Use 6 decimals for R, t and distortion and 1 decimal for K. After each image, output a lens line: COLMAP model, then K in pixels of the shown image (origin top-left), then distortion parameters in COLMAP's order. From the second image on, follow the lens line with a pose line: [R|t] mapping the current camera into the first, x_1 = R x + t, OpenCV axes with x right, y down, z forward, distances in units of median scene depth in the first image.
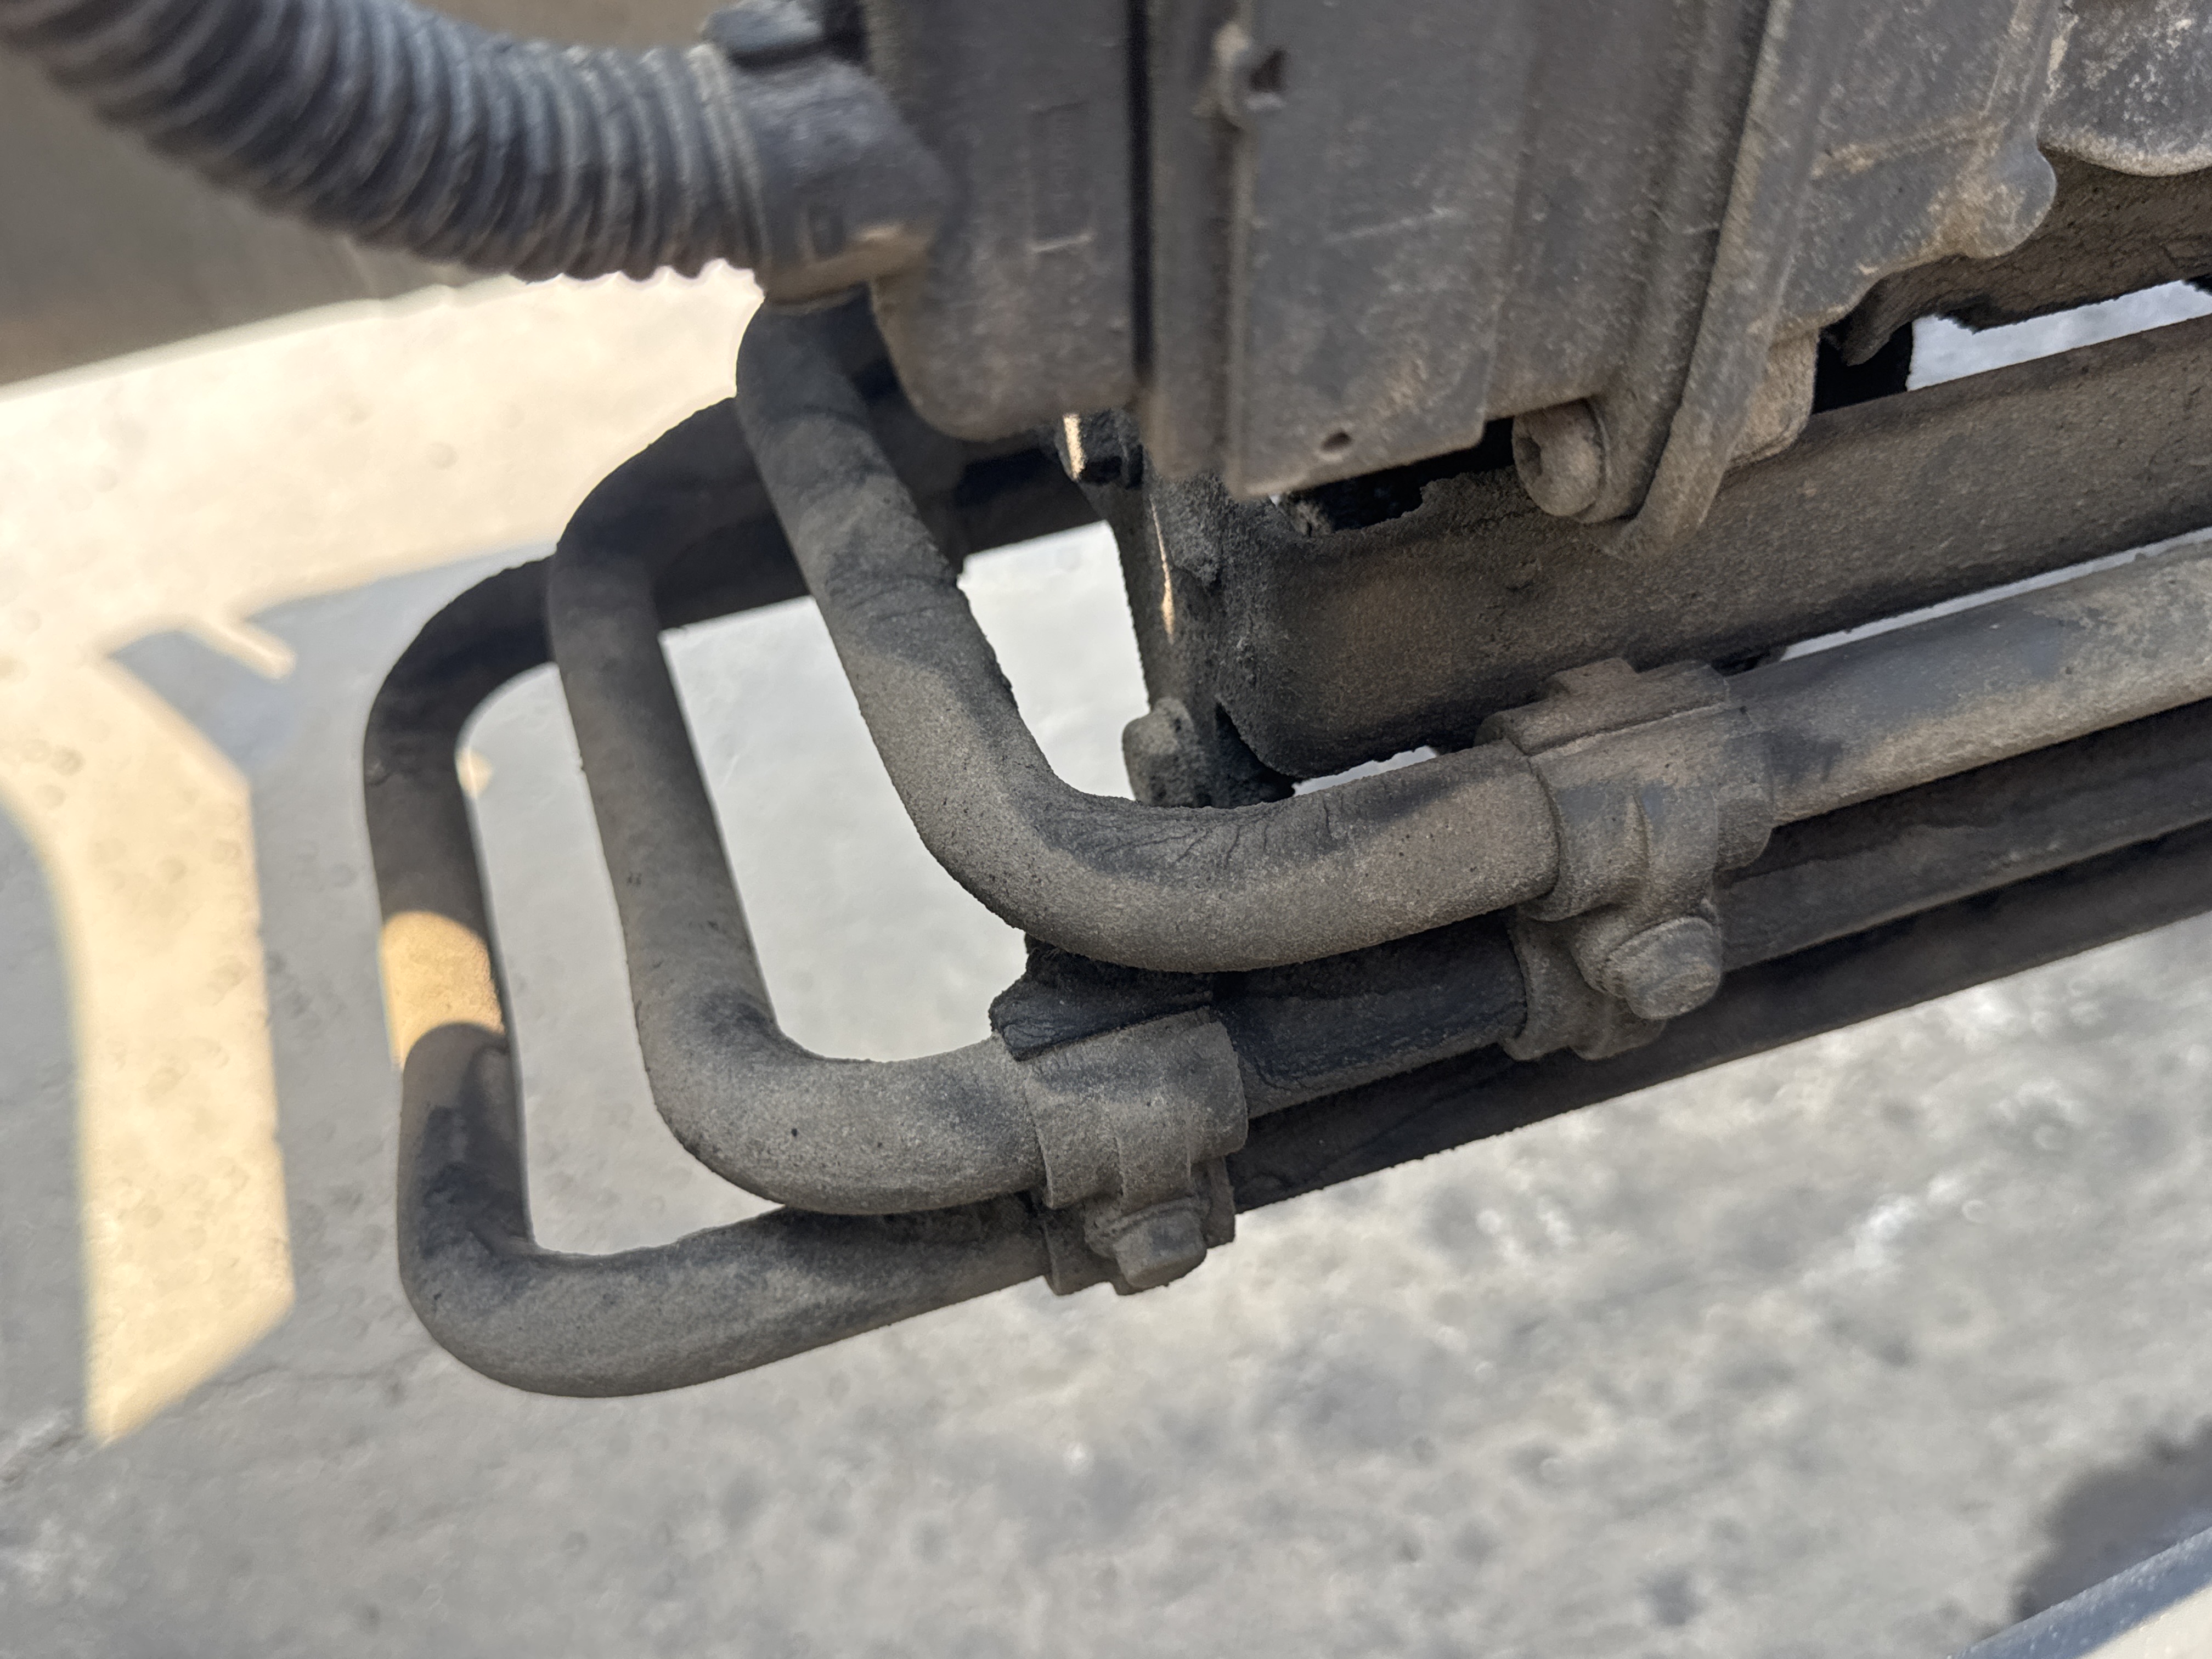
lens RADIAL K [[1966.8, 0, 1106.0], [0, 1966.8, 829.5], [0, 0, 1]] dist [-0.056739, -0.003498]
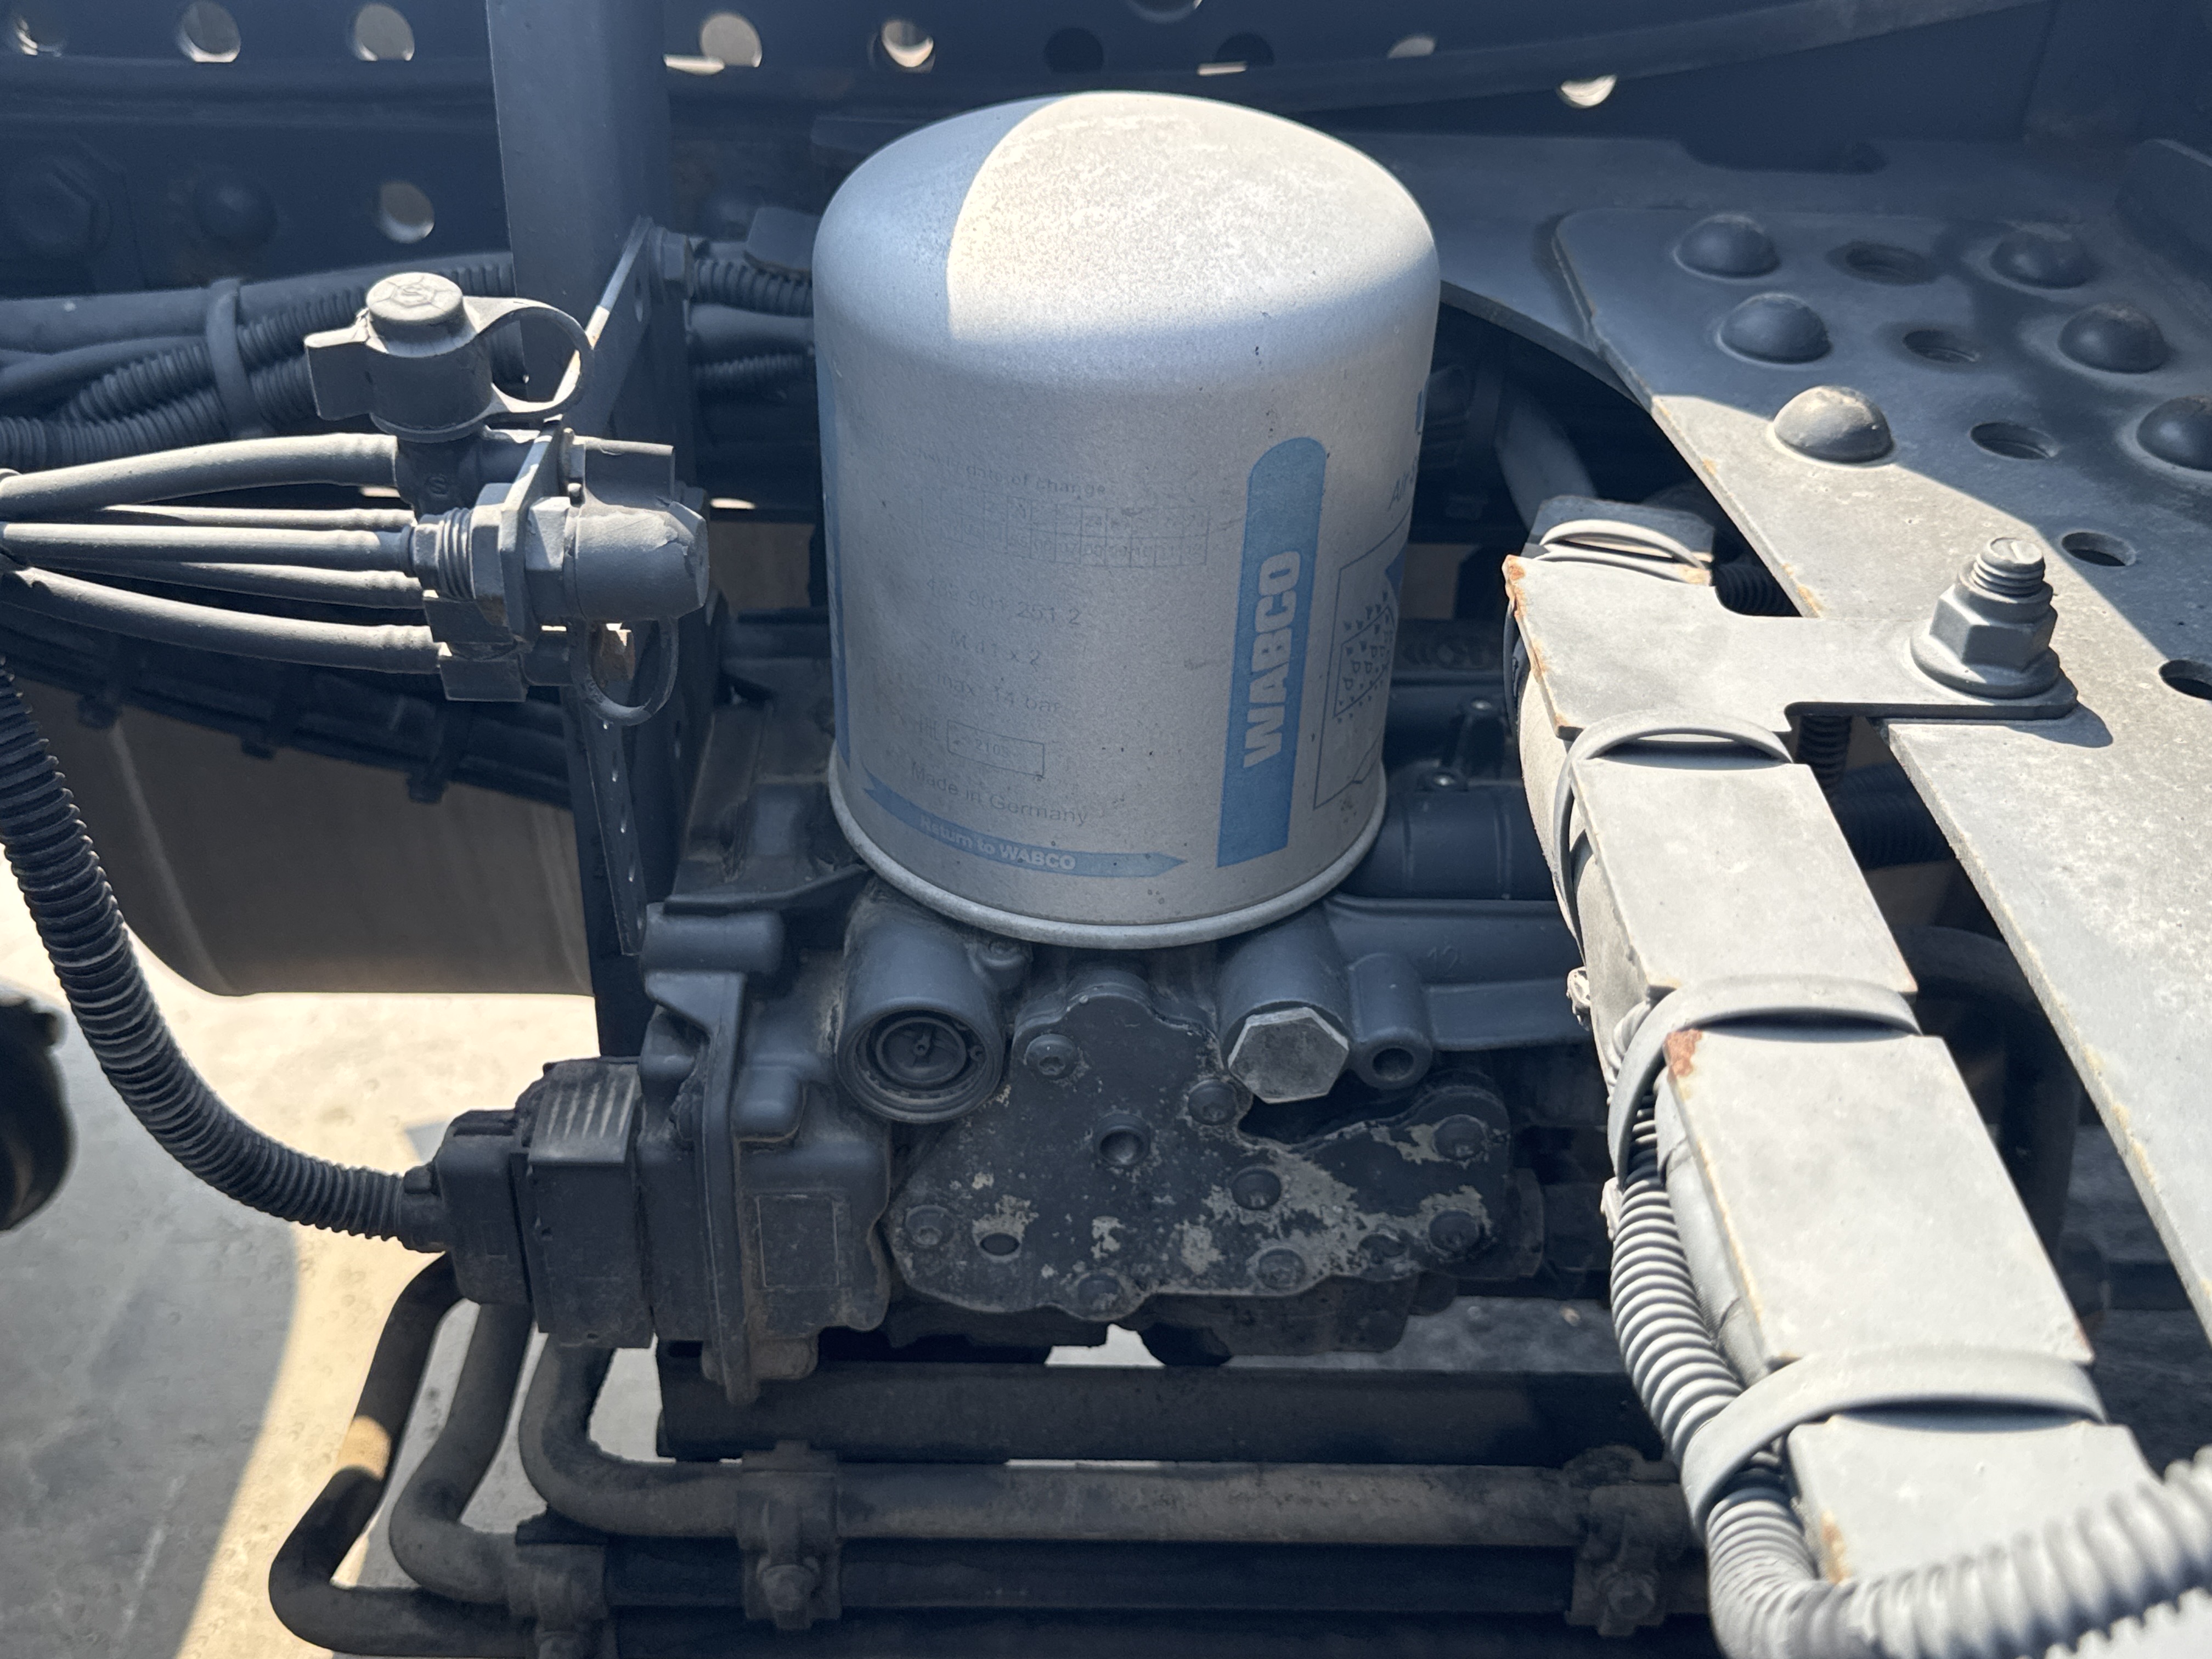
lens RADIAL K [[2169.5, 0, 1106.0], [0, 2169.5, 829.5], [0, 0, 1]] dist [0.037637, -0.018290]
pose [[0.945995, 0.217025, -0.240818, 0.987502], [-0.272334, 0.935001, -0.227174, -0.257115], [0.175863, 0.280489, 0.943609, -1.432503]]
